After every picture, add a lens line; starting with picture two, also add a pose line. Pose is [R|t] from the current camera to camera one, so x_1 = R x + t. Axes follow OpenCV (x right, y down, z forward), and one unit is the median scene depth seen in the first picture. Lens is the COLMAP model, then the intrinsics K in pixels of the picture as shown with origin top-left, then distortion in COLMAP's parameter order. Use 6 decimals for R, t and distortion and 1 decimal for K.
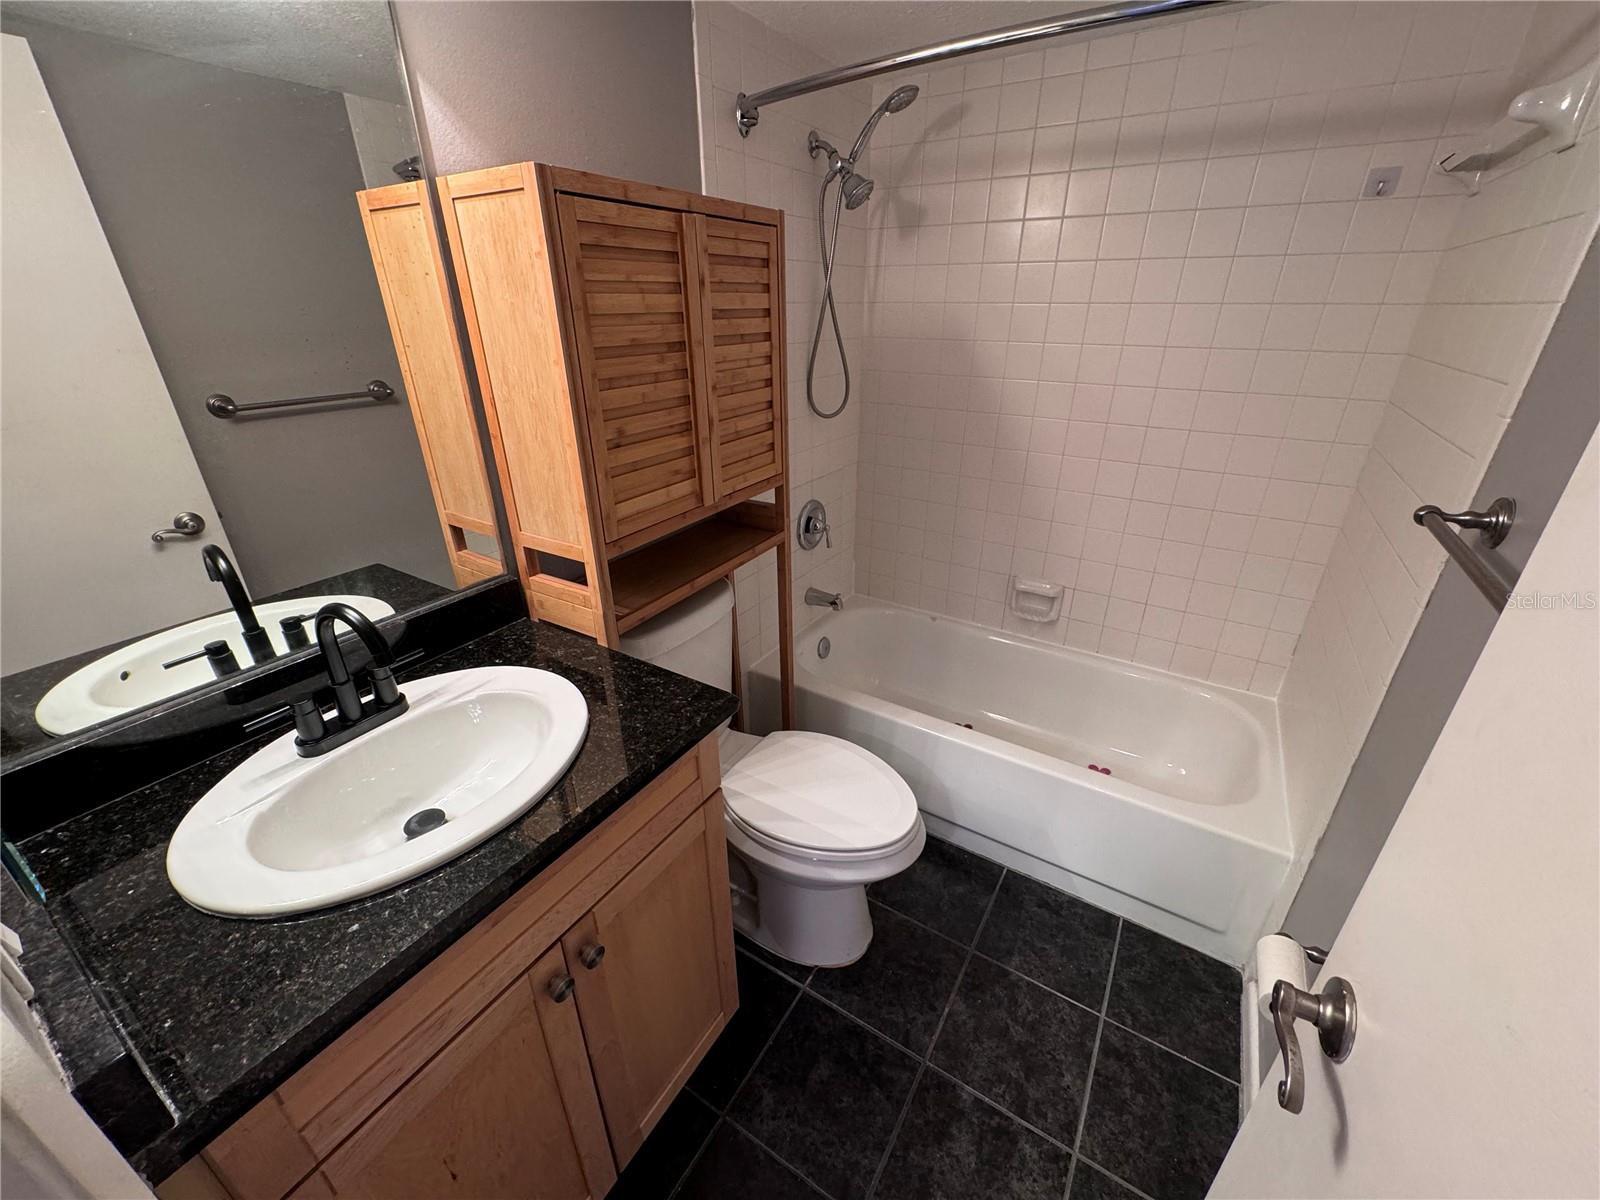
lens RADIAL K [[640.8, 0, 801.3], [0, 640.8, 596.5], [0, 0, 1]] dist [0.000491, 0.000798]
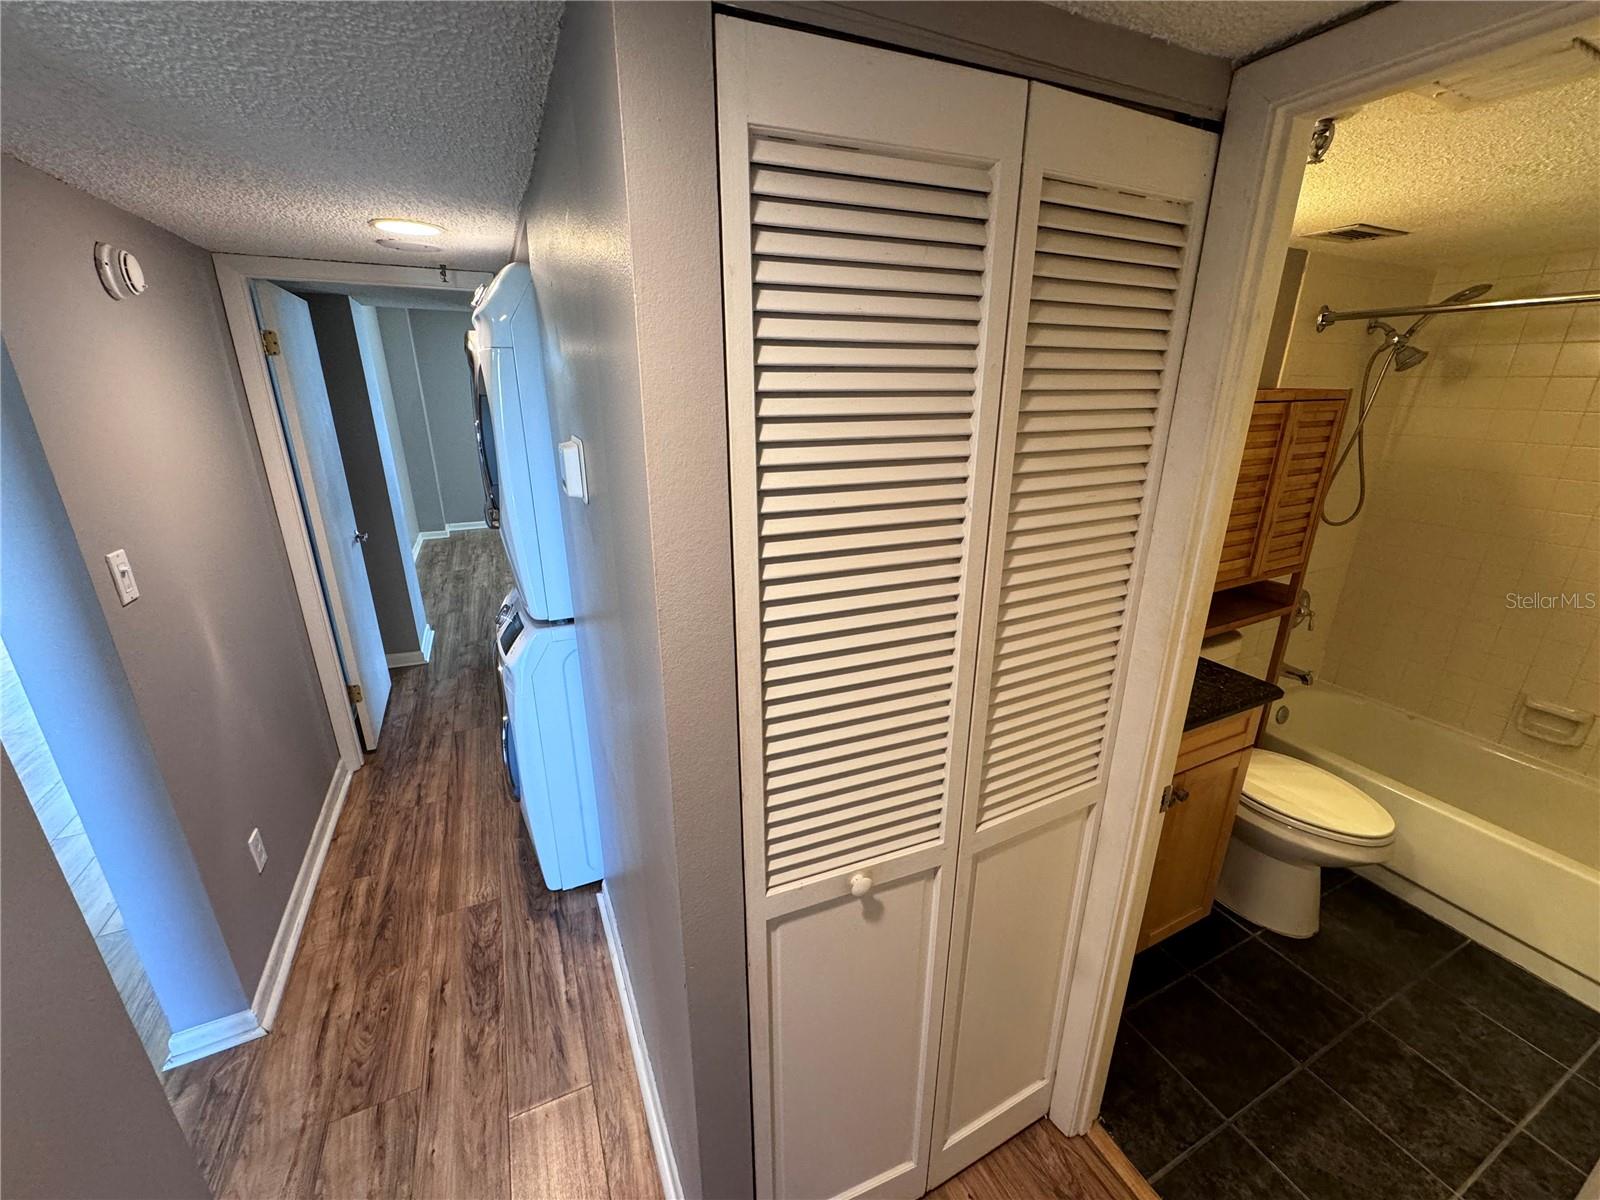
lens RADIAL K [[640.8, 0, 803.5], [0, 640.8, 603.4], [0, 0, 1]] dist [0.000491, 0.000798]
pose [[0.847000, 0.176073, -0.501586, -0.255126], [-0.224812, 0.973667, -0.037838, 0.200459], [0.481716, 0.144812, 0.864280, -0.754697]]
